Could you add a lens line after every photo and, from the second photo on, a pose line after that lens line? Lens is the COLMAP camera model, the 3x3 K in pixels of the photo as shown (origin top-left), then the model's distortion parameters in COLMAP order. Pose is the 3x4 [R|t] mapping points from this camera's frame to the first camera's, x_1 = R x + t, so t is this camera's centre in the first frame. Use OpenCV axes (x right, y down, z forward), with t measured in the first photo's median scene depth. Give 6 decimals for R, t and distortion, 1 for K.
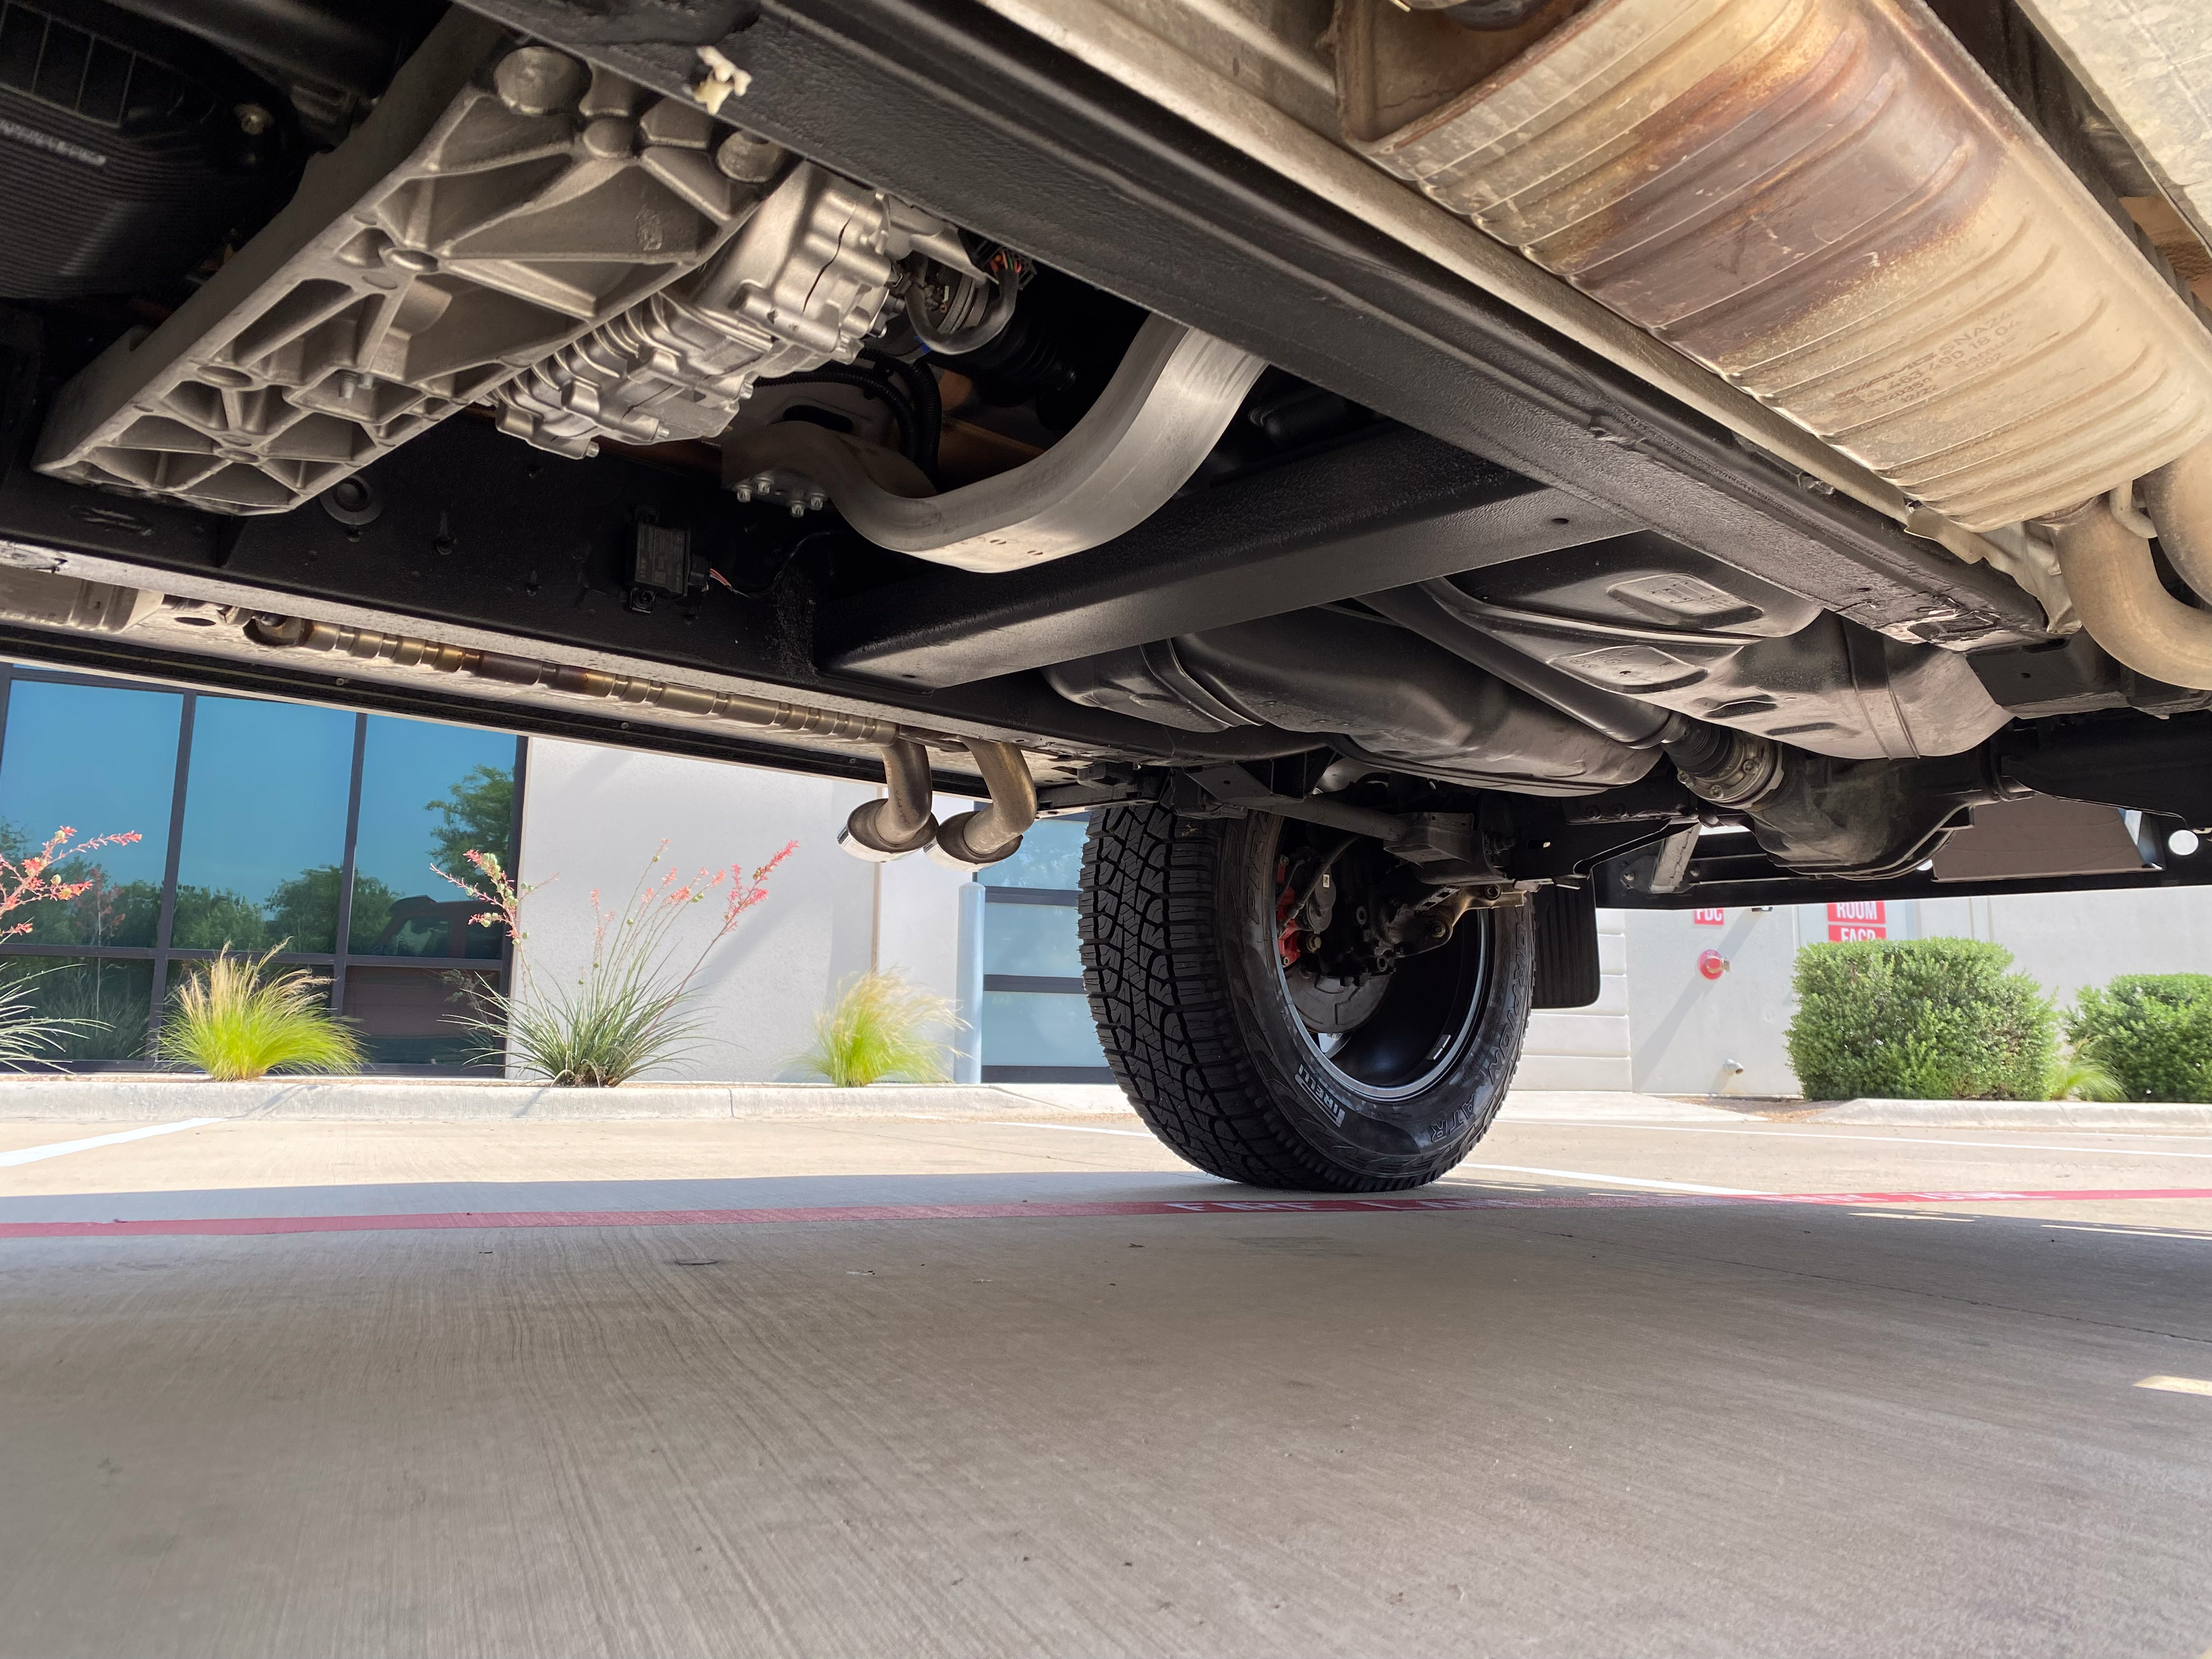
lens RADIAL K [[1684.8, 0, 1107.2], [0, 1684.8, 810.3], [0, 0, 1]] dist [0.057227, -0.062024]
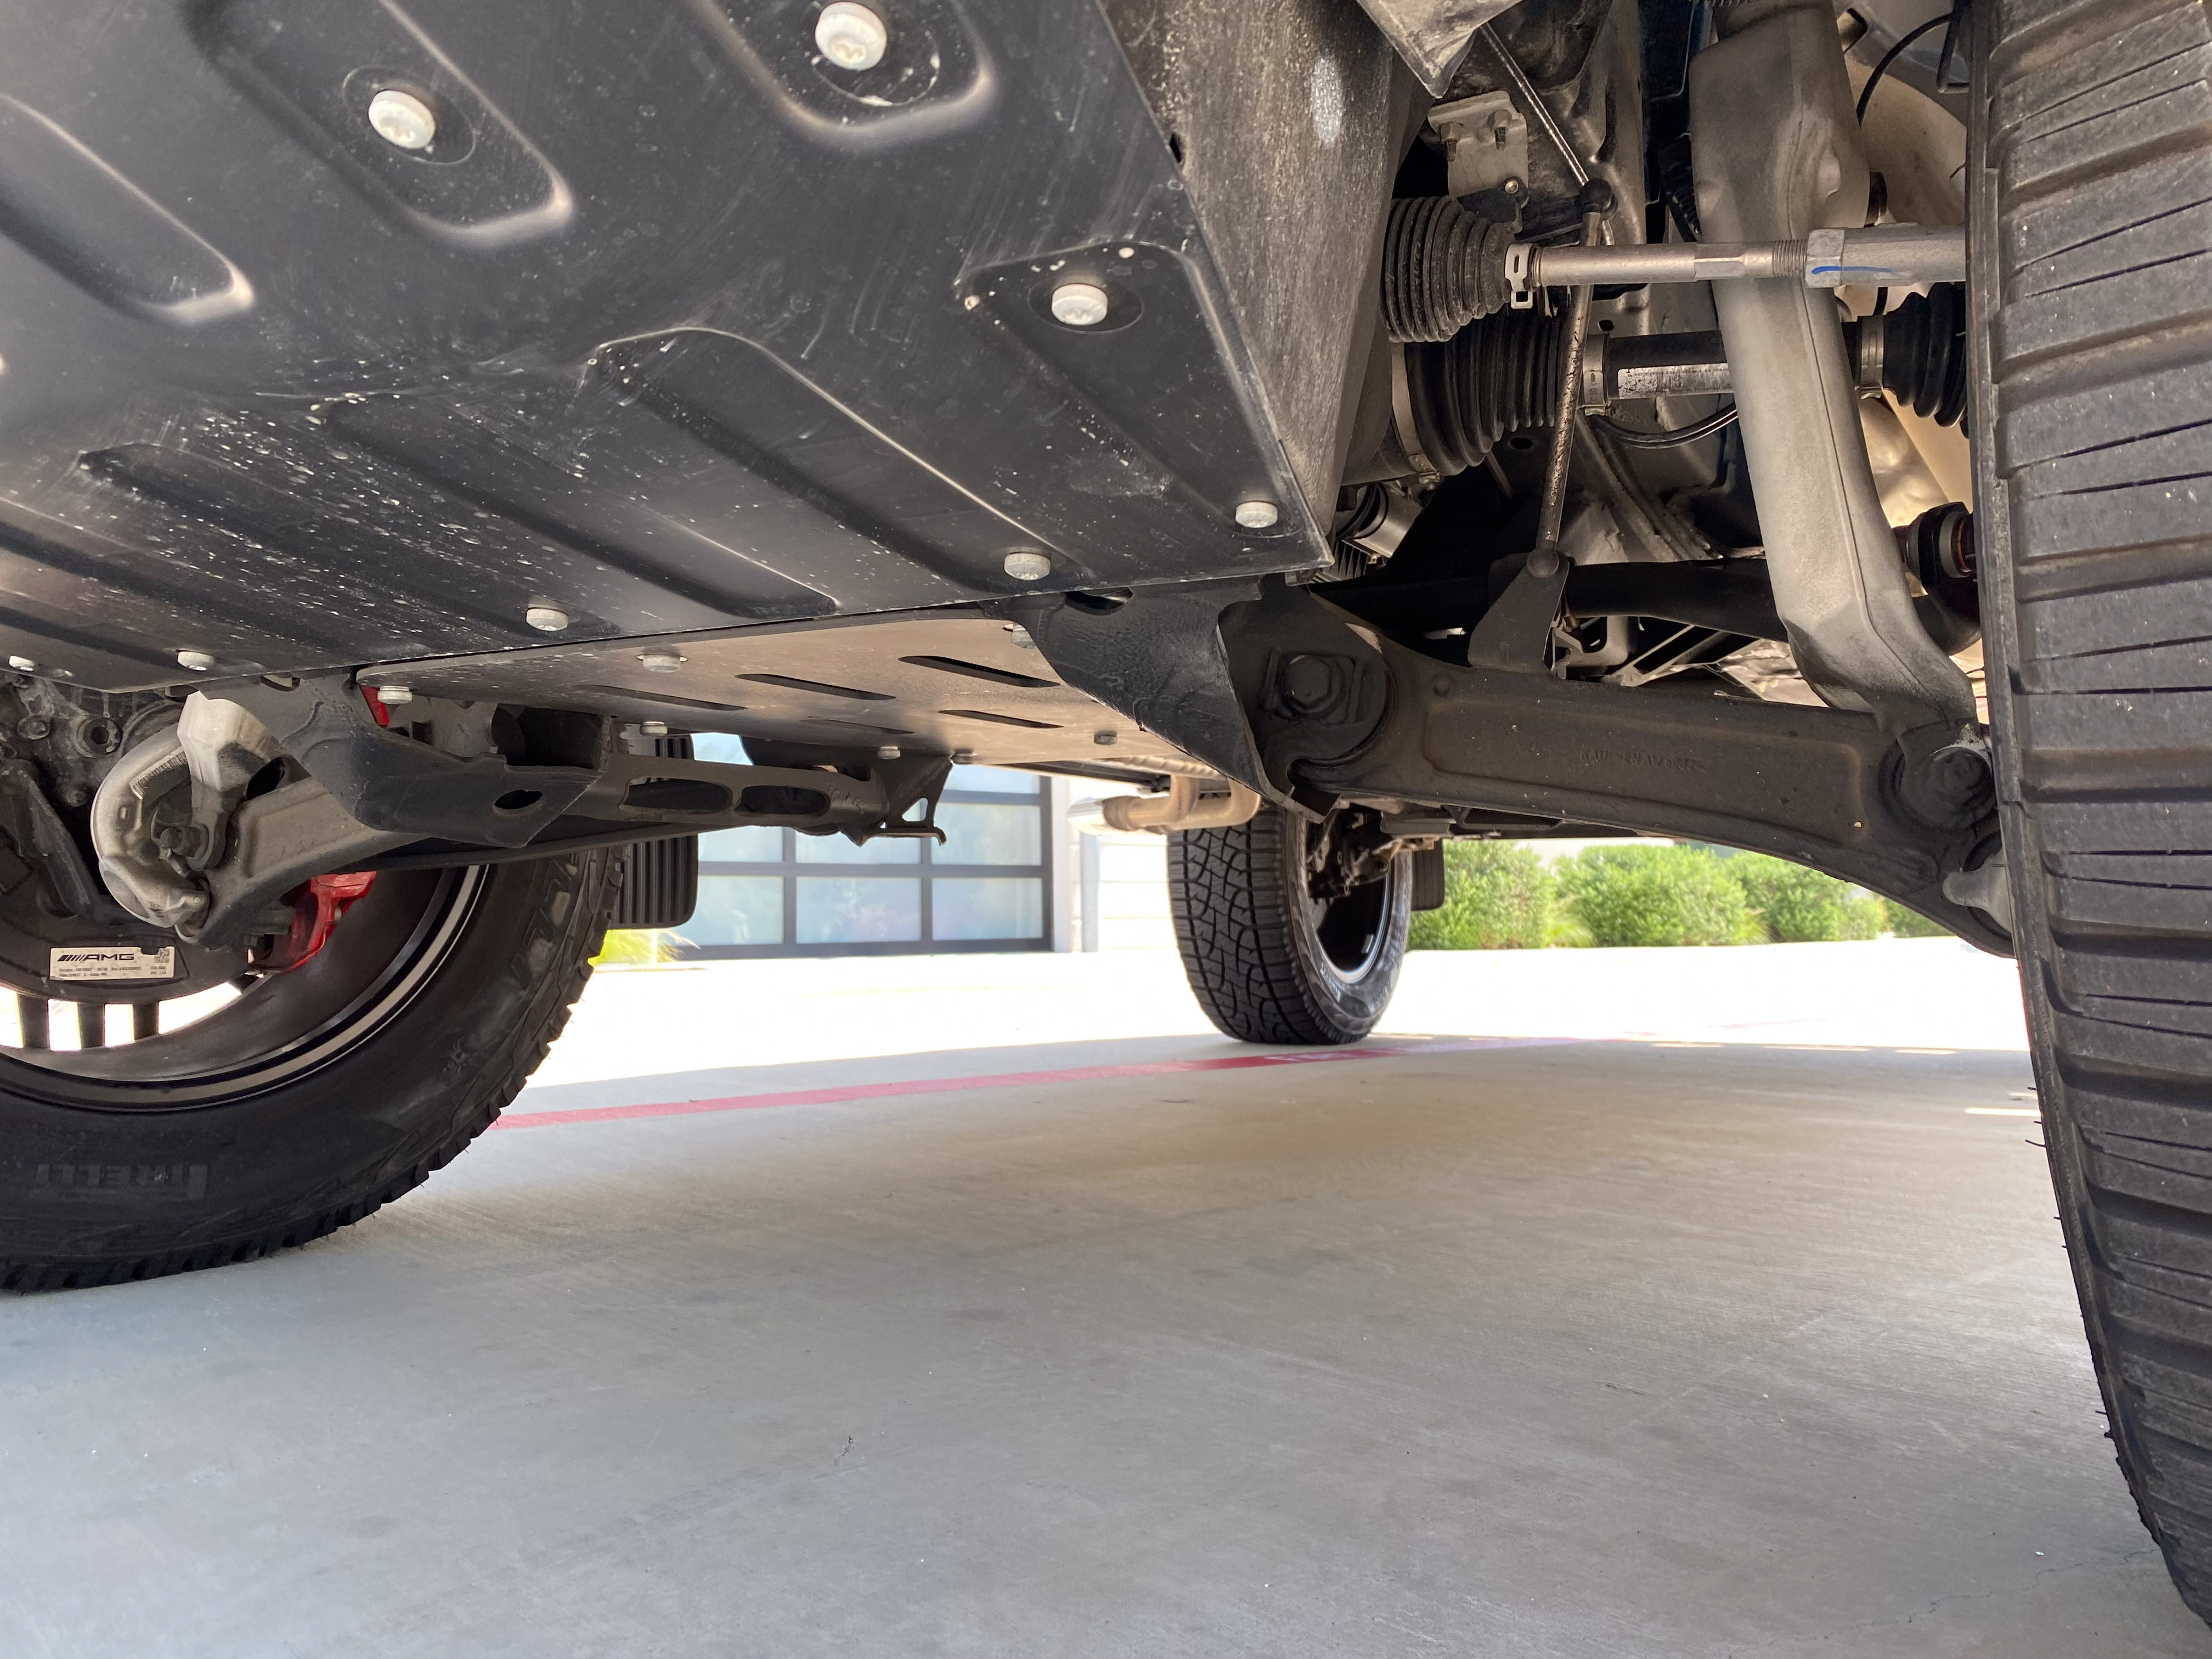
lens RADIAL K [[1684.8, 0, 1095.4], [0, 1684.8, 825.4], [0, 0, 1]] dist [0.057227, -0.062024]
pose [[0.957342, -0.006118, 0.288891, -0.128456], [-0.020355, 0.995864, 0.088542, -0.024561], [-0.288238, -0.090646, 0.953259, -0.088673]]
